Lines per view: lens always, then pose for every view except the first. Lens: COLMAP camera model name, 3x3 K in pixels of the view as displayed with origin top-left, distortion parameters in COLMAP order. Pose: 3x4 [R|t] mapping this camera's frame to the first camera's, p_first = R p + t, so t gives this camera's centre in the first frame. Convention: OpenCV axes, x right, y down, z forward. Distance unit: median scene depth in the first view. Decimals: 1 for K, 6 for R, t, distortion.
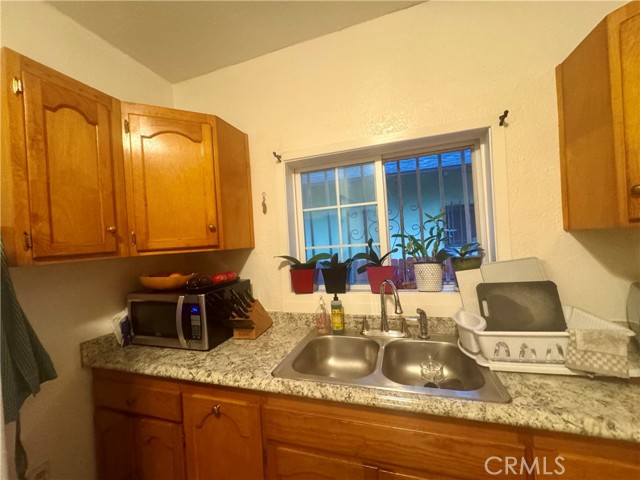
lens RADIAL K [[255.6, 0, 320.3], [0, 255.6, 240.1], [0, 0, 1]] dist [-0.001260, 0.000033]
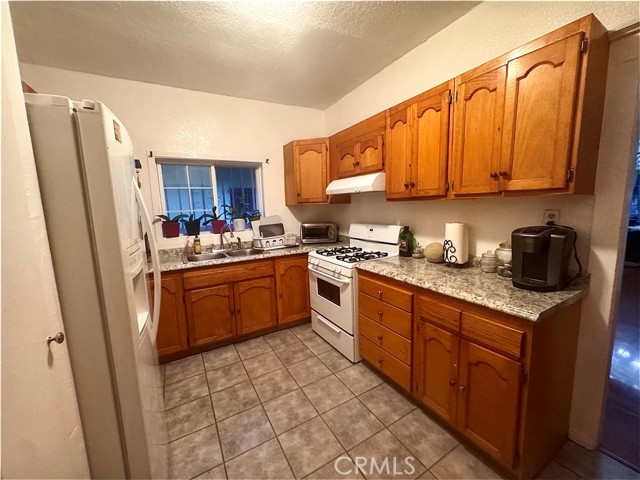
lens RADIAL K [[255.6, 0, 320.6], [0, 255.6, 238.2], [0, 0, 1]] dist [-0.001260, 0.000033]
pose [[0.683133, -0.063095, 0.727563, -0.697115], [-0.006578, 0.995689, 0.092523, 0.050653], [-0.730264, -0.067991, 0.679773, -0.995982]]
